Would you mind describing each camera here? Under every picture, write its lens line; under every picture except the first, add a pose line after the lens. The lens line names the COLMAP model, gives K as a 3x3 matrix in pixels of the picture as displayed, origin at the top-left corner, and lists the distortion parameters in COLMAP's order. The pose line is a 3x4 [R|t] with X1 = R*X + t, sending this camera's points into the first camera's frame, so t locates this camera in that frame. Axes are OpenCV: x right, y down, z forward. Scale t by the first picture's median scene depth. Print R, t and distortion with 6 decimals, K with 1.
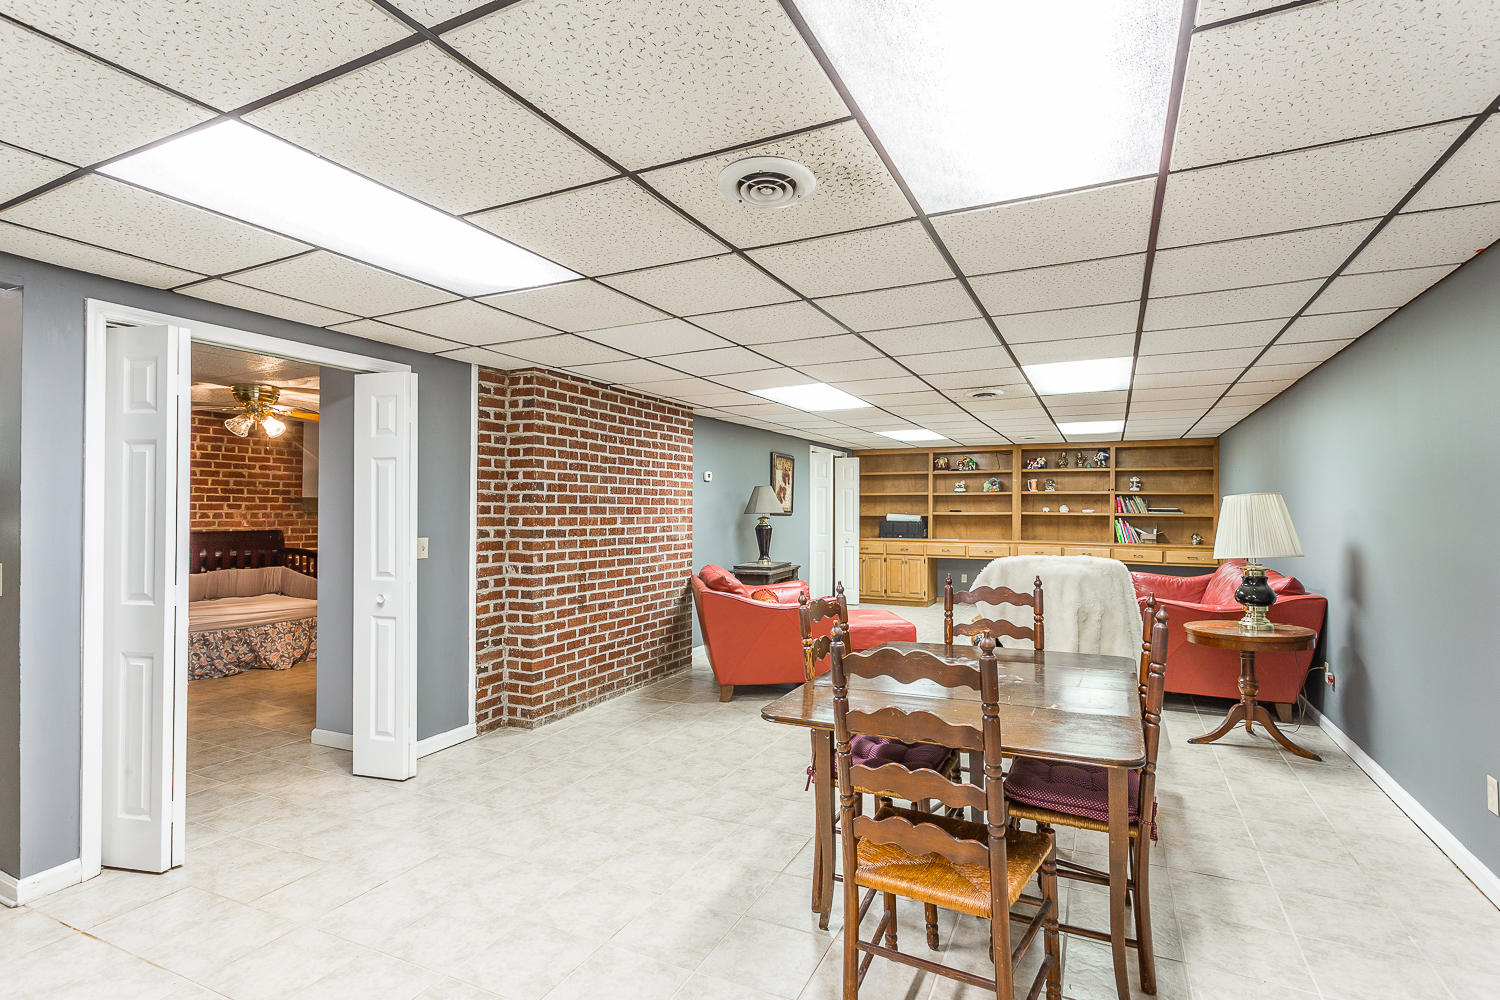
lens RADIAL K [[709.1, 0, 758.8], [0, 709.1, 503.6], [0, 0, 1]] dist [0.005667, 0.000044]
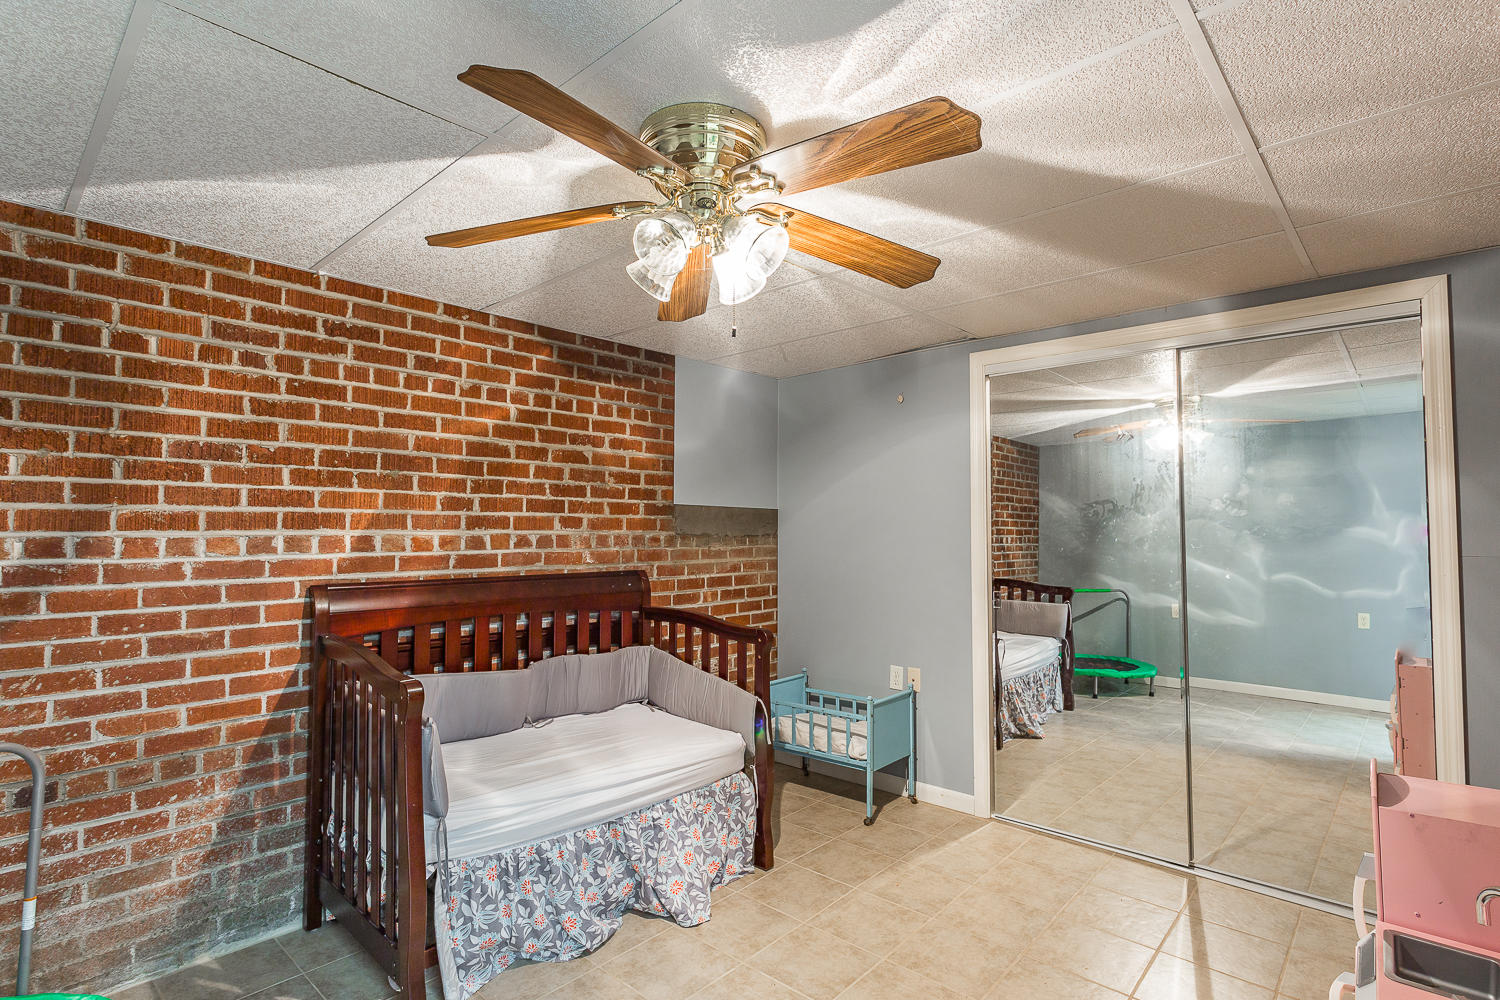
lens RADIAL K [[709.1, 0, 735.4], [0, 709.1, 502.2], [0, 0, 1]] dist [0.005667, 0.000044]
pose [[0.961551, -0.004379, -0.274591, -0.371555], [-0.002086, 0.999728, -0.023249, 0.001039], [0.274618, 0.022928, 0.961280, 0.423811]]
